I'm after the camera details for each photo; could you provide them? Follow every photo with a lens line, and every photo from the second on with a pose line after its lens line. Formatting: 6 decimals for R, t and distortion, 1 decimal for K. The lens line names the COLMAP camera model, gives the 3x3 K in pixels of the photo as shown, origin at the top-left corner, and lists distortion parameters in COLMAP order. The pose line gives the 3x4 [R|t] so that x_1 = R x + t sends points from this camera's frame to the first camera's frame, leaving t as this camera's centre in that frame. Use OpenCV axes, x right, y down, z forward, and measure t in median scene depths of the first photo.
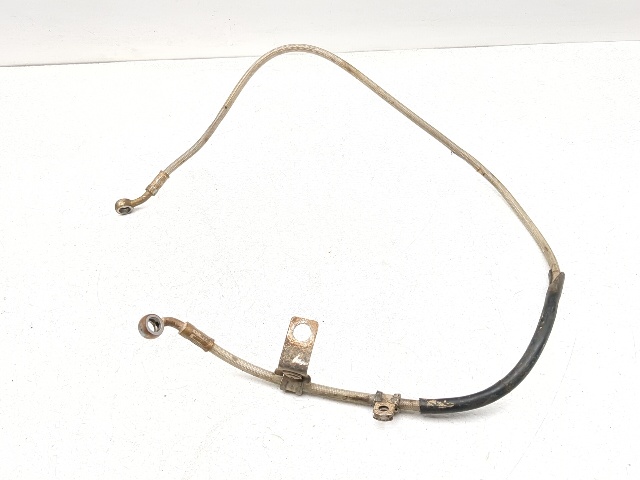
lens RADIAL K [[577.6, 0, 319.9], [0, 577.6, 239.2], [0, 0, 1]] dist [-0.015850, -0.004096]
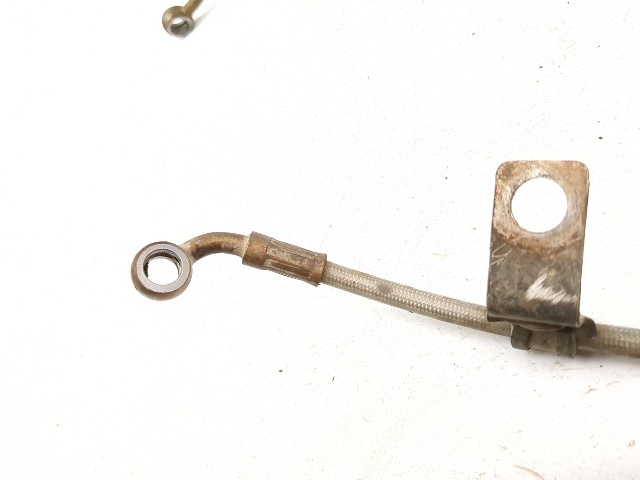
lens RADIAL K [[577.6, 0, 319.2], [0, 577.6, 240.1], [0, 0, 1]] dist [-0.015850, -0.004096]
pose [[0.879946, -0.180517, -0.439440, -0.000625], [0.314537, 0.914594, 0.254133, 0.057980], [0.356035, -0.361843, 0.861573, 0.666093]]
